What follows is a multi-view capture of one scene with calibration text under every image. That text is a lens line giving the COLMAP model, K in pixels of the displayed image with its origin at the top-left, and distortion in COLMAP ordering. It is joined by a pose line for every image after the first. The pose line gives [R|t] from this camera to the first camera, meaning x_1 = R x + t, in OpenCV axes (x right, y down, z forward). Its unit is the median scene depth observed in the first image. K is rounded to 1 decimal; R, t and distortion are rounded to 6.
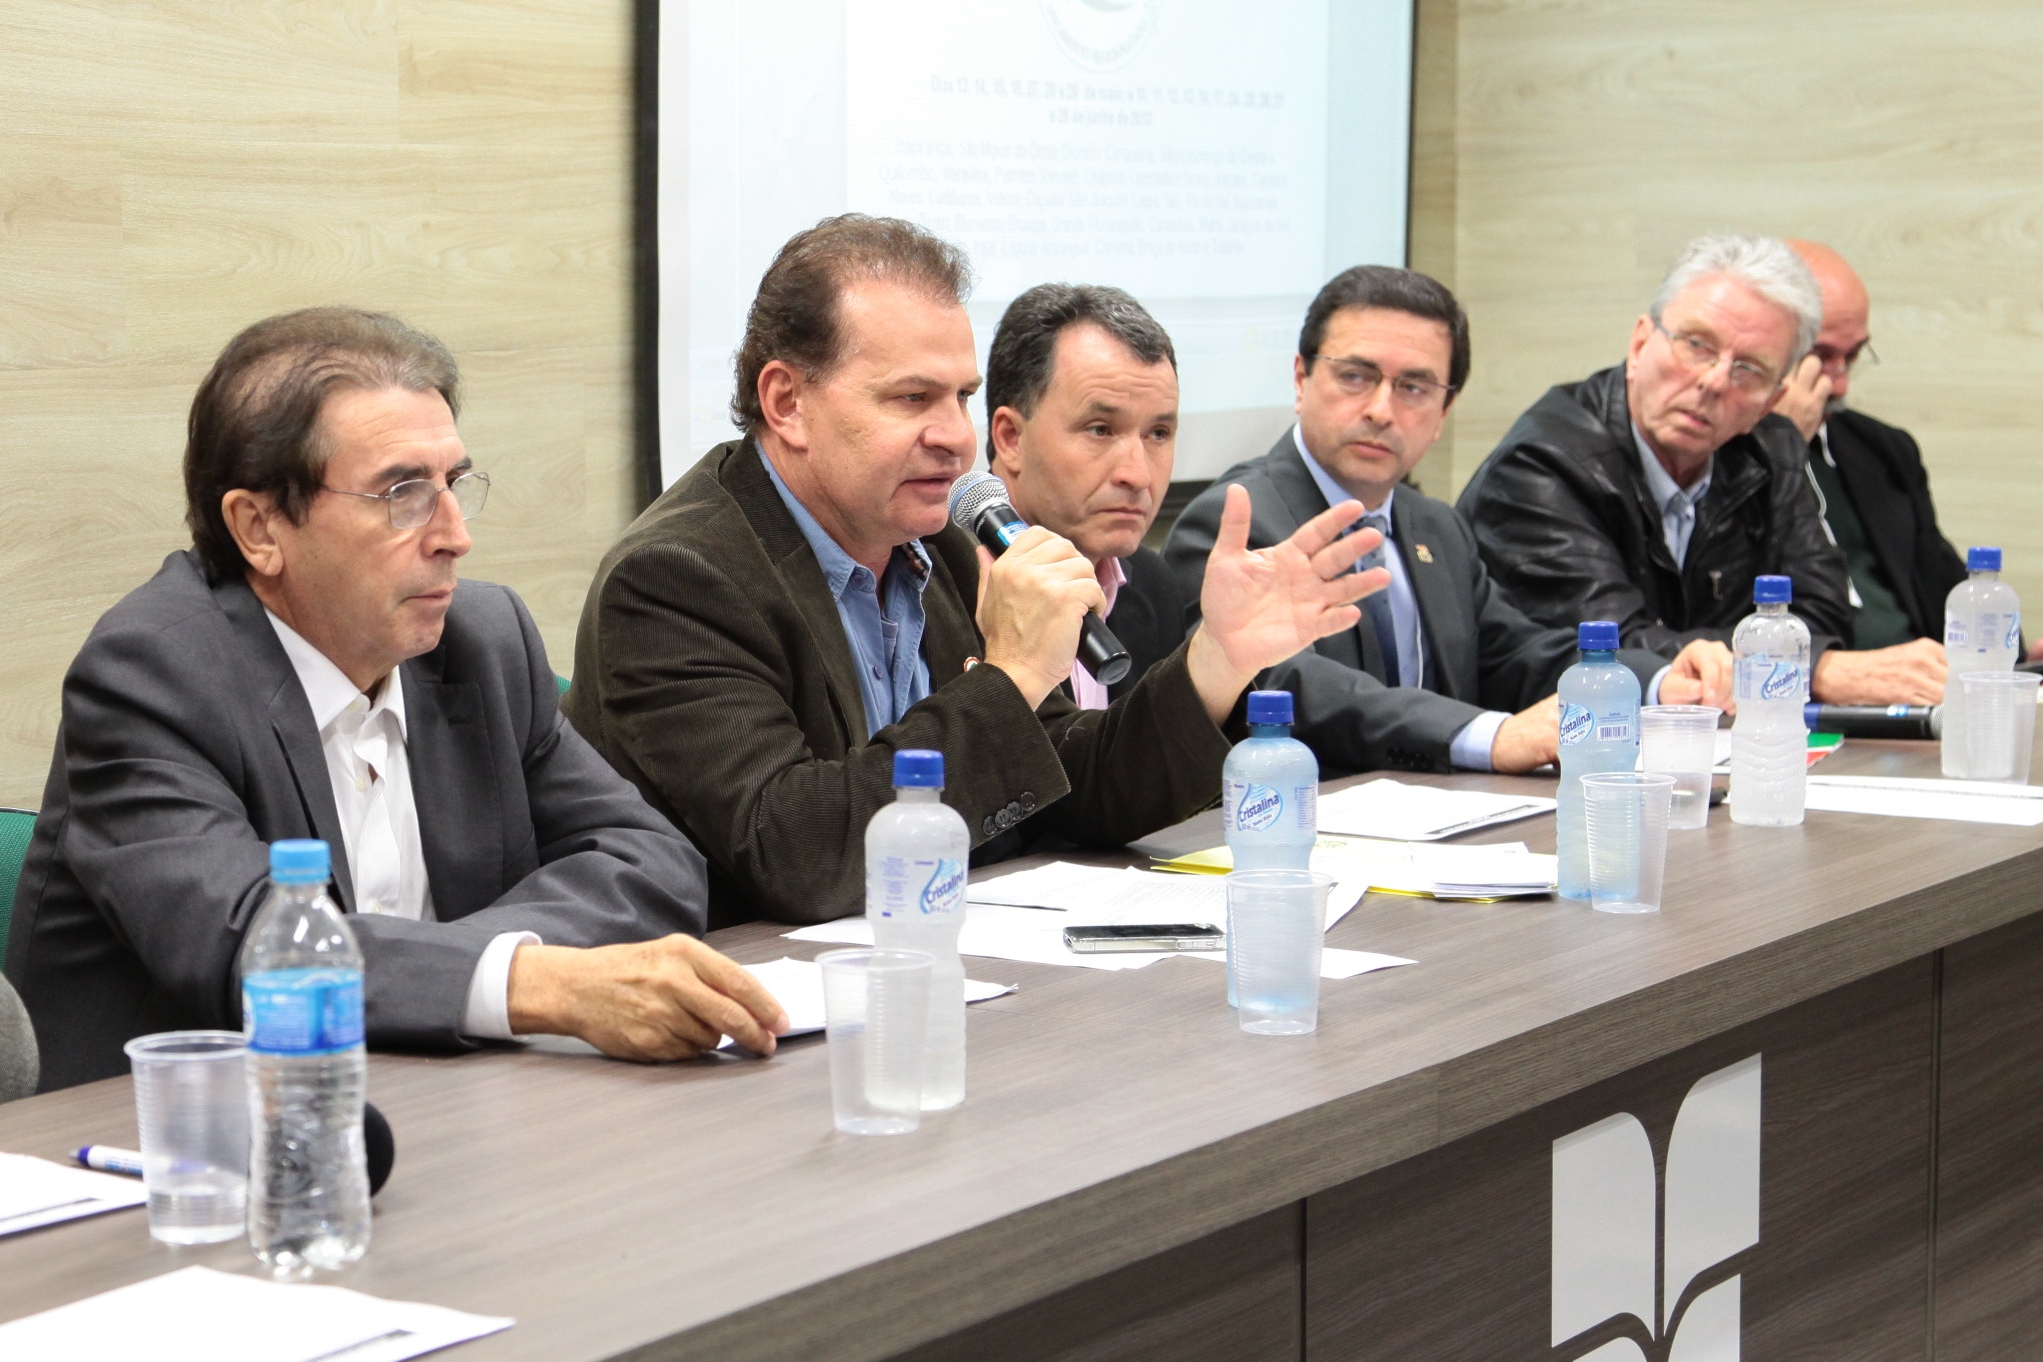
lens RADIAL K [[4319.0, 0, 649.0], [0, 4319.0, 781.9], [0, 0, 1]] dist [0.175883, 0.199655]
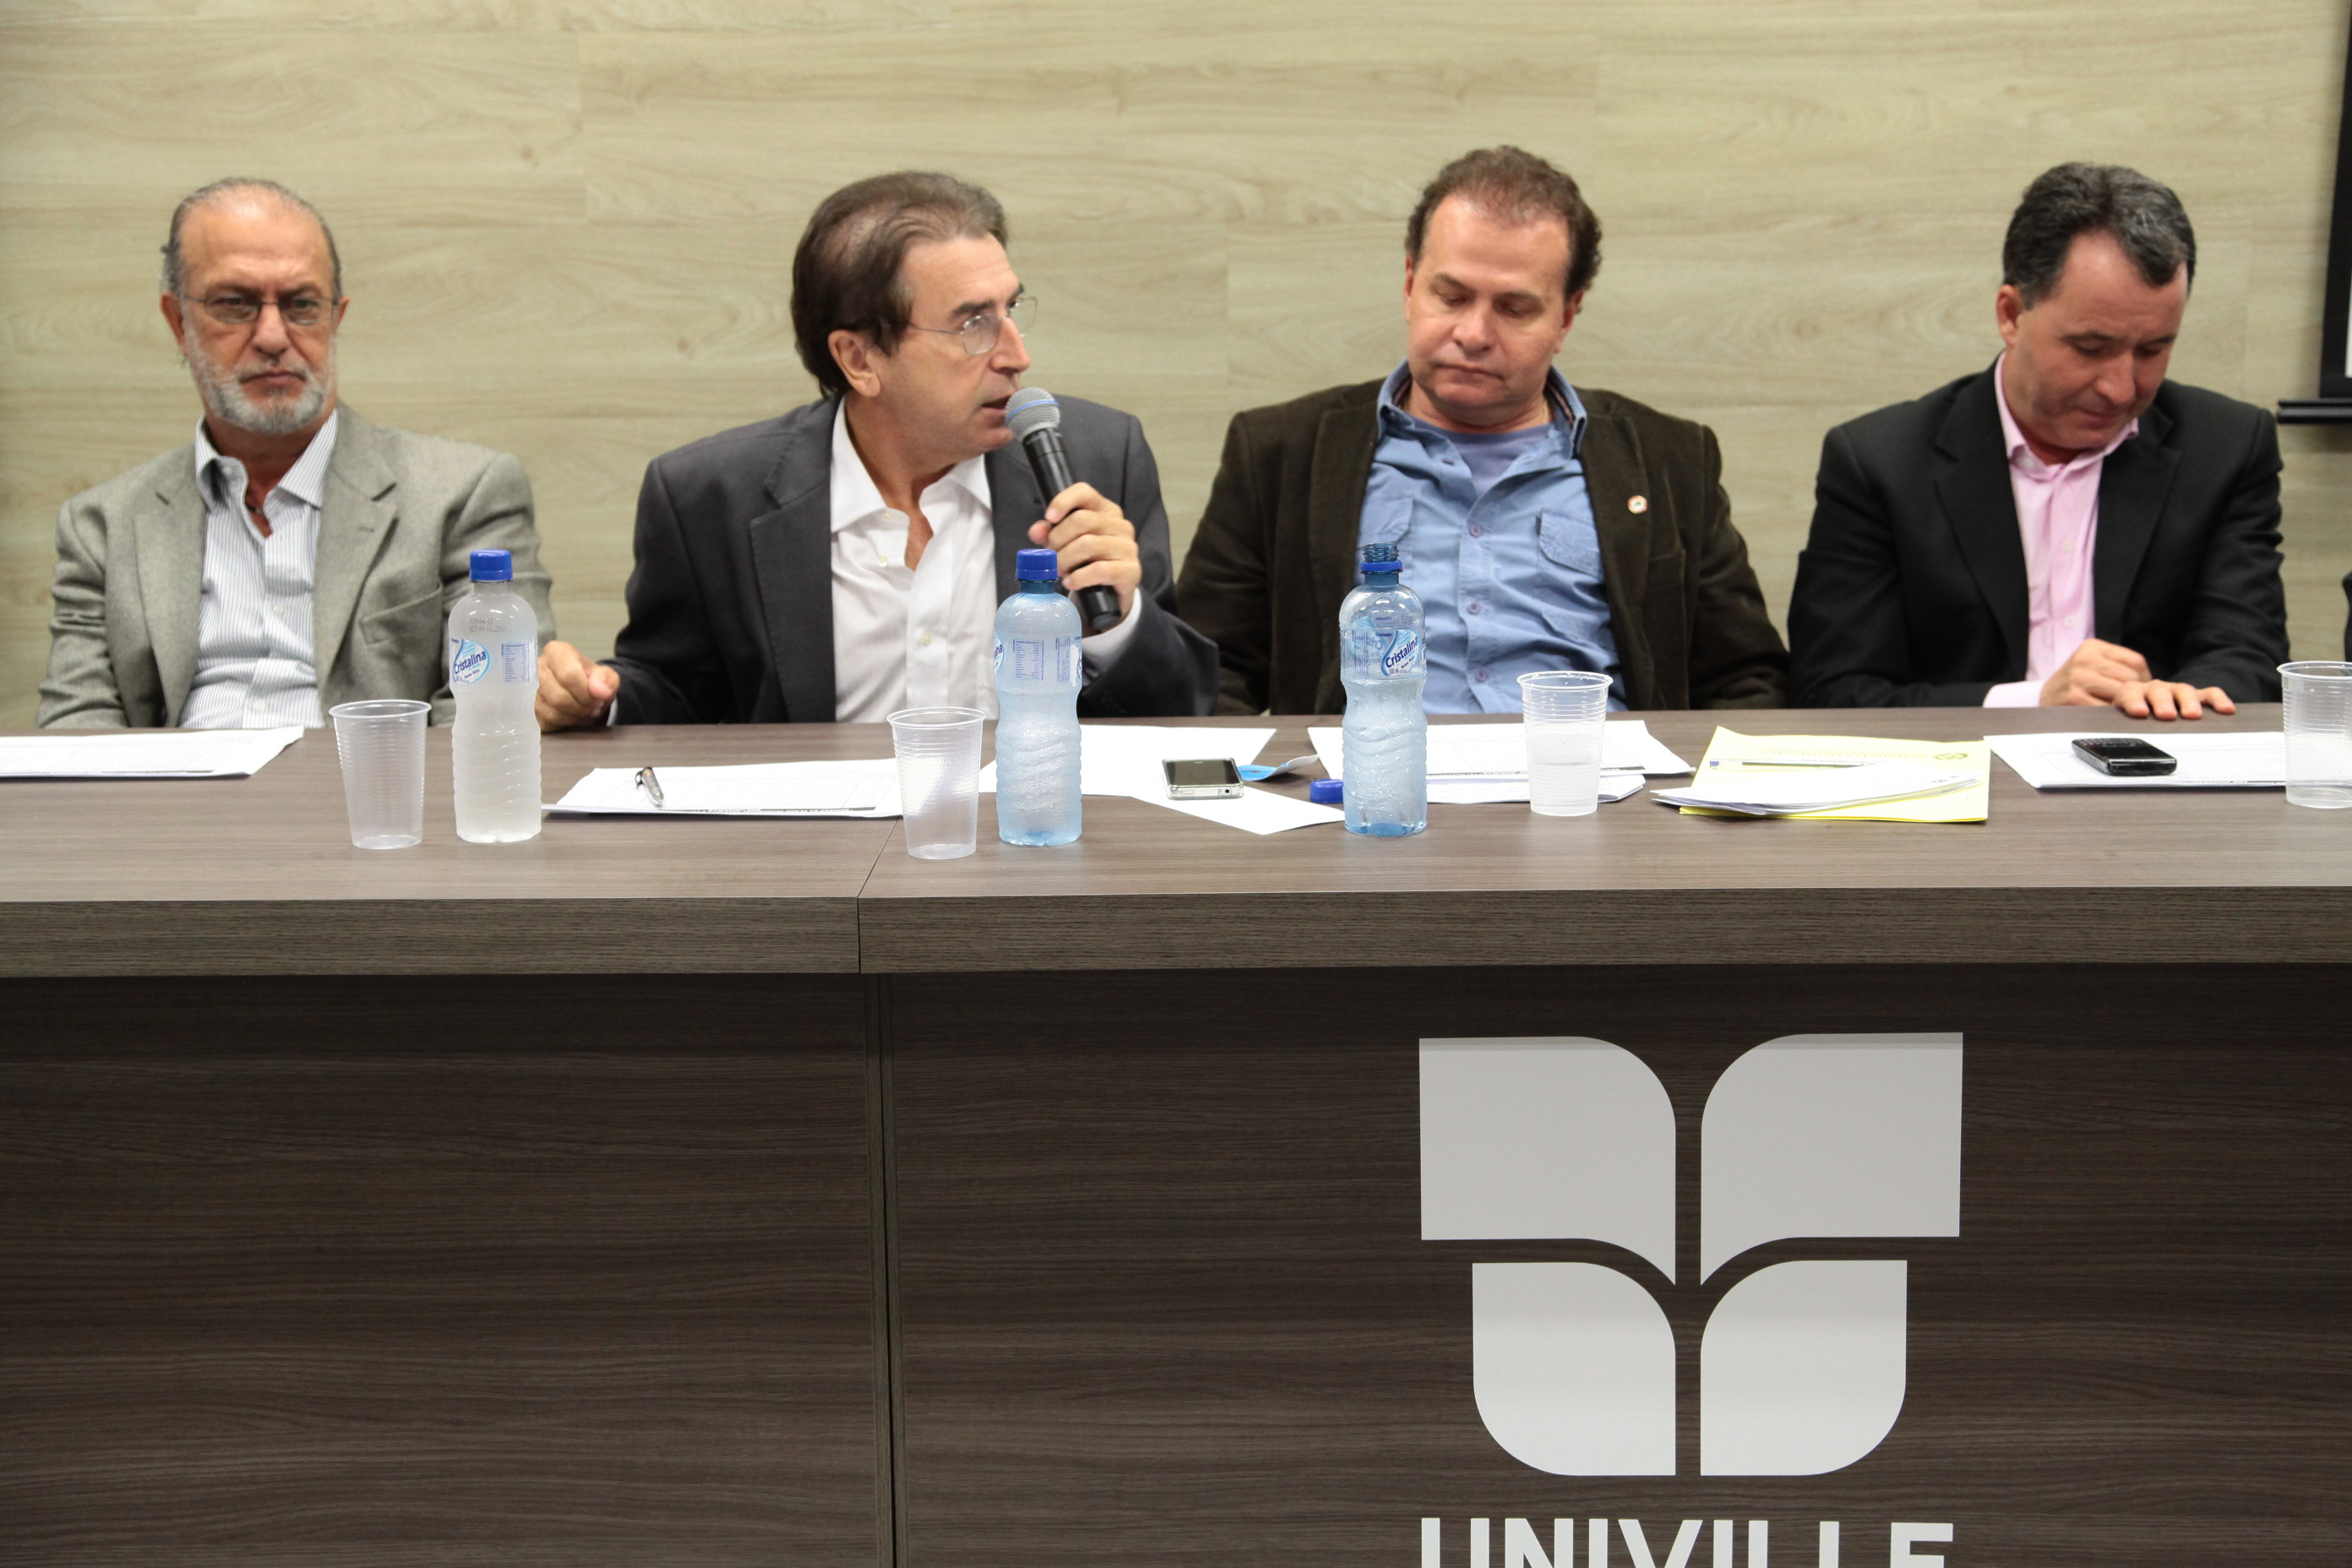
lens RADIAL K [[3324.7, 0, 1176.0], [0, 3324.7, 784.0], [0, 0, 1]] dist [0.132186, 0.127314]
pose [[0.567001, 0.164449, -0.807135, 0.675185], [-0.097806, 0.986378, 0.132261, -0.061637], [0.817890, 0.003950, 0.575361, 0.440166]]
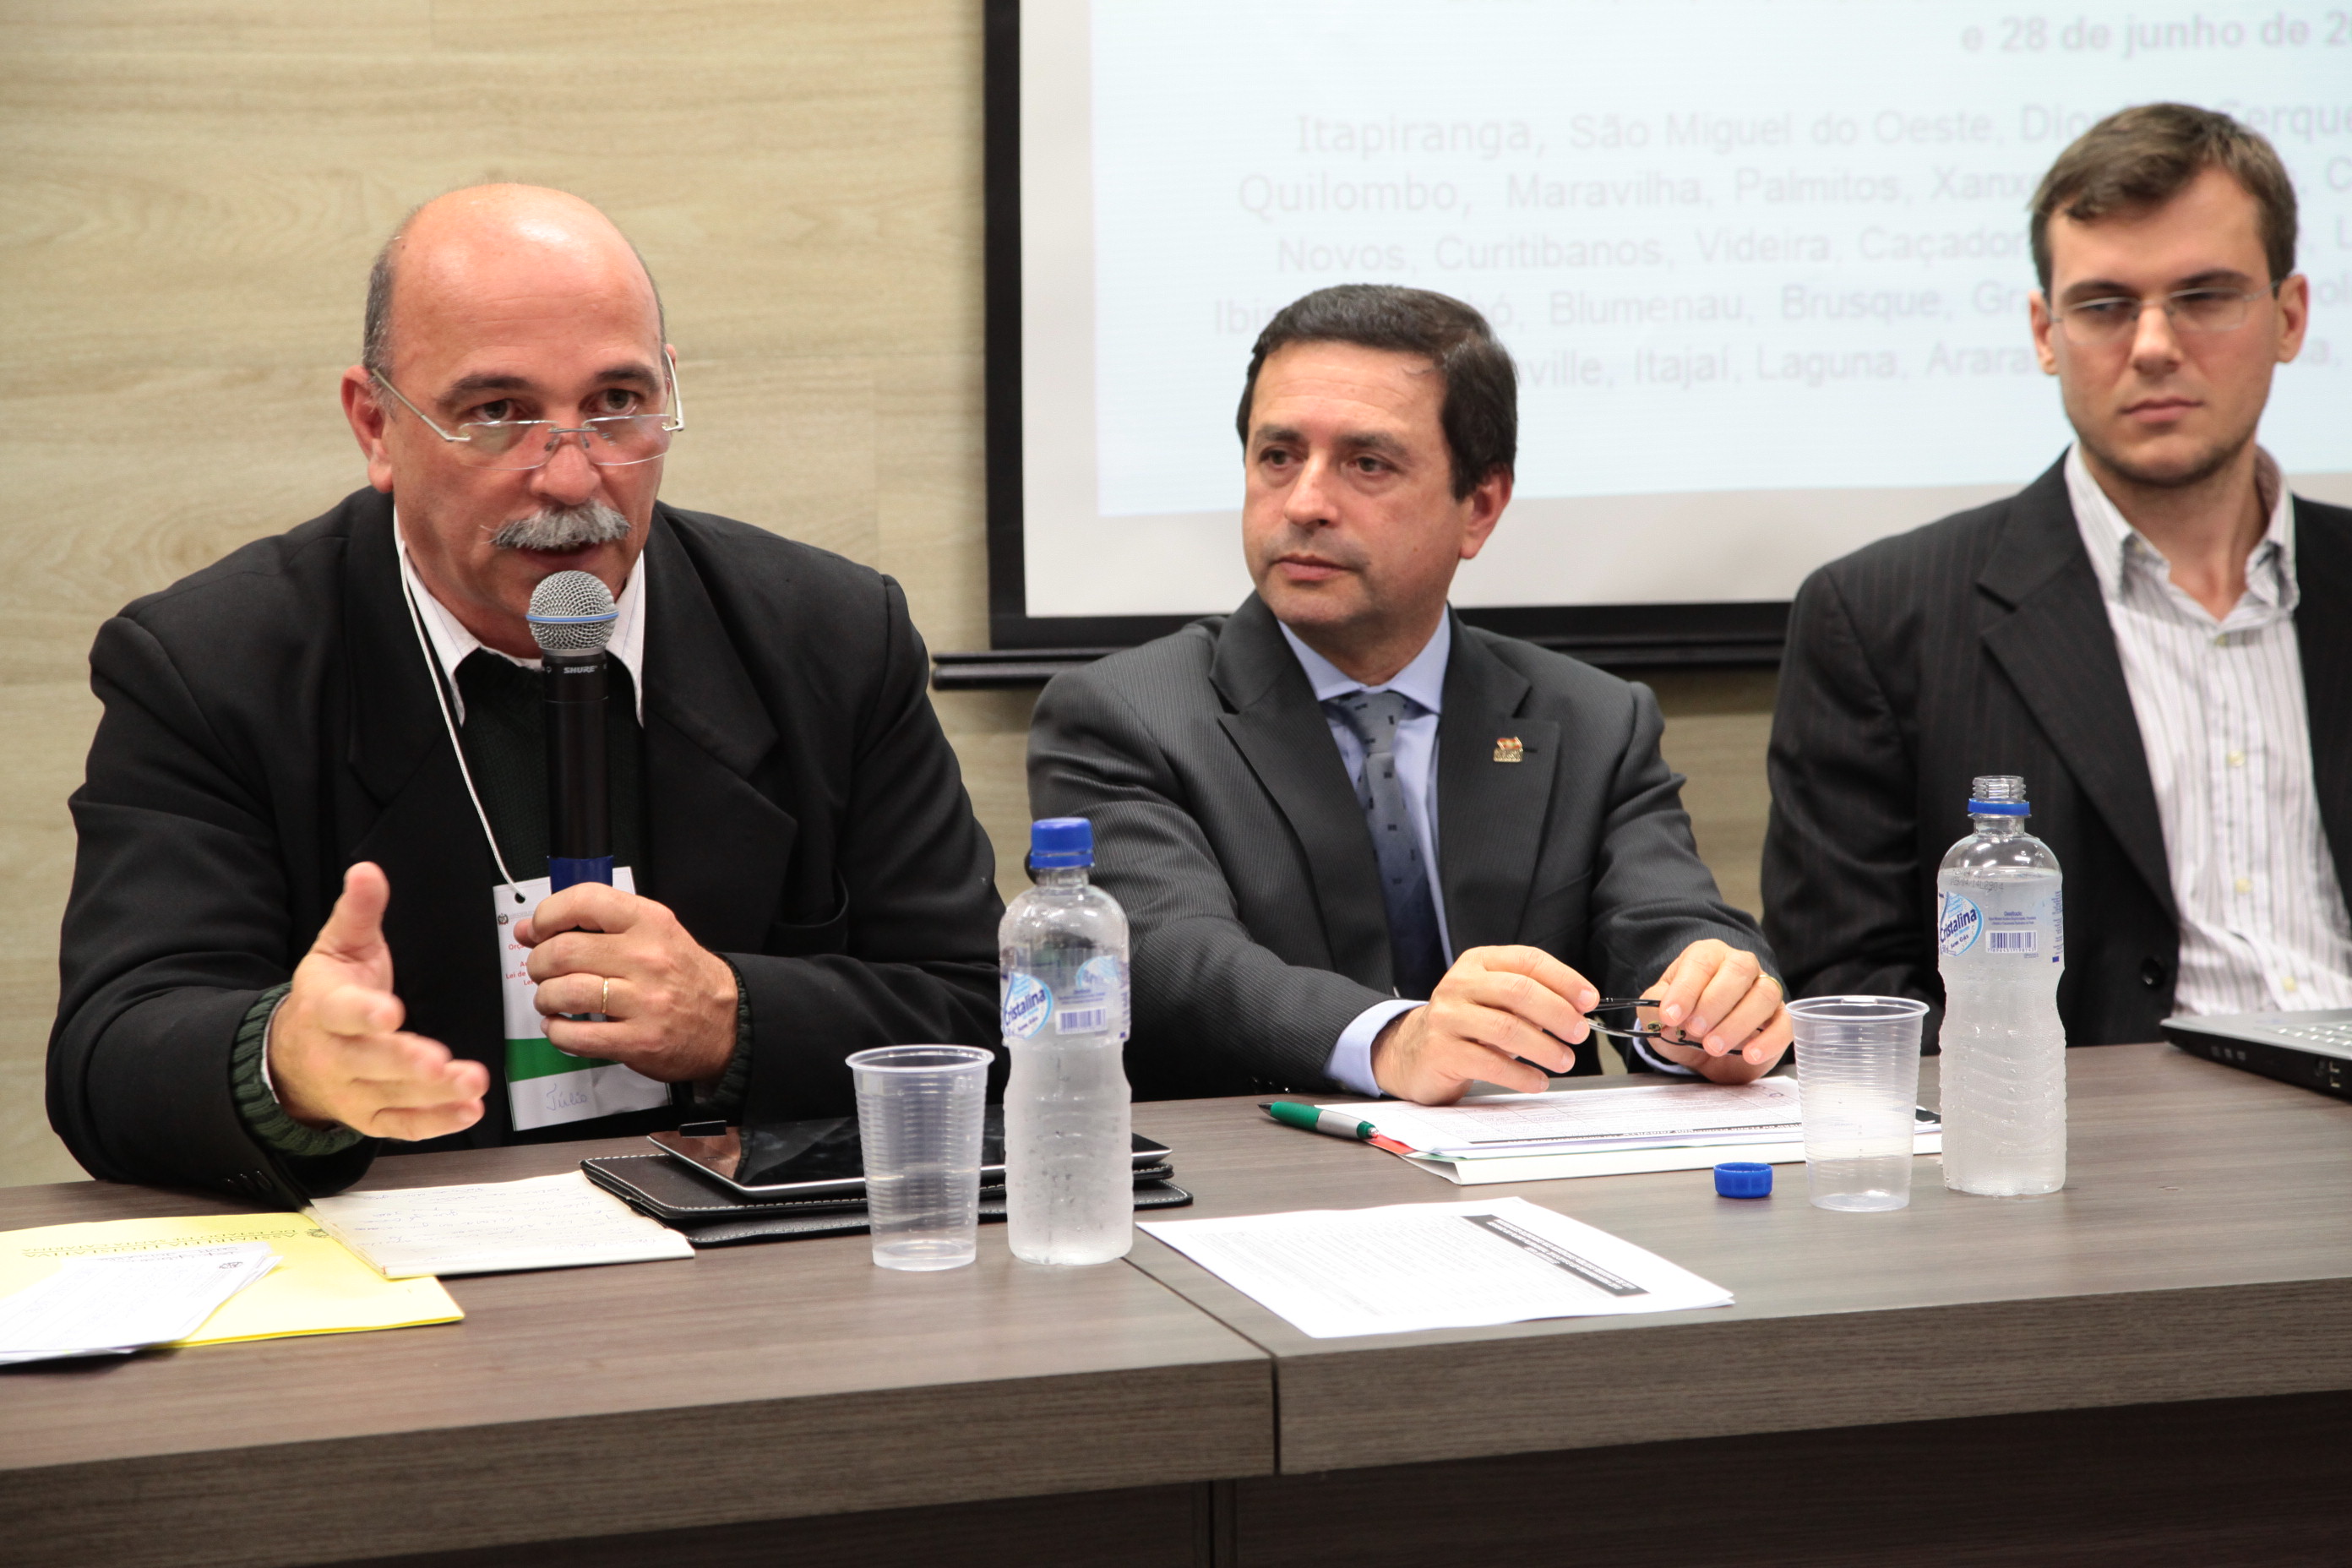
lens RADIAL K [[5695.2, 0, 1221.3], [0, 5695.2, 785.5], [0, 0, 1]] dist [0.406194, 0.144639]
pose [[0.801144, 0.061139, -0.595340, 0.733241], [-0.067875, 0.997632, 0.011114, -0.064037], [0.594610, 0.031505, 0.803397, 0.437981]]
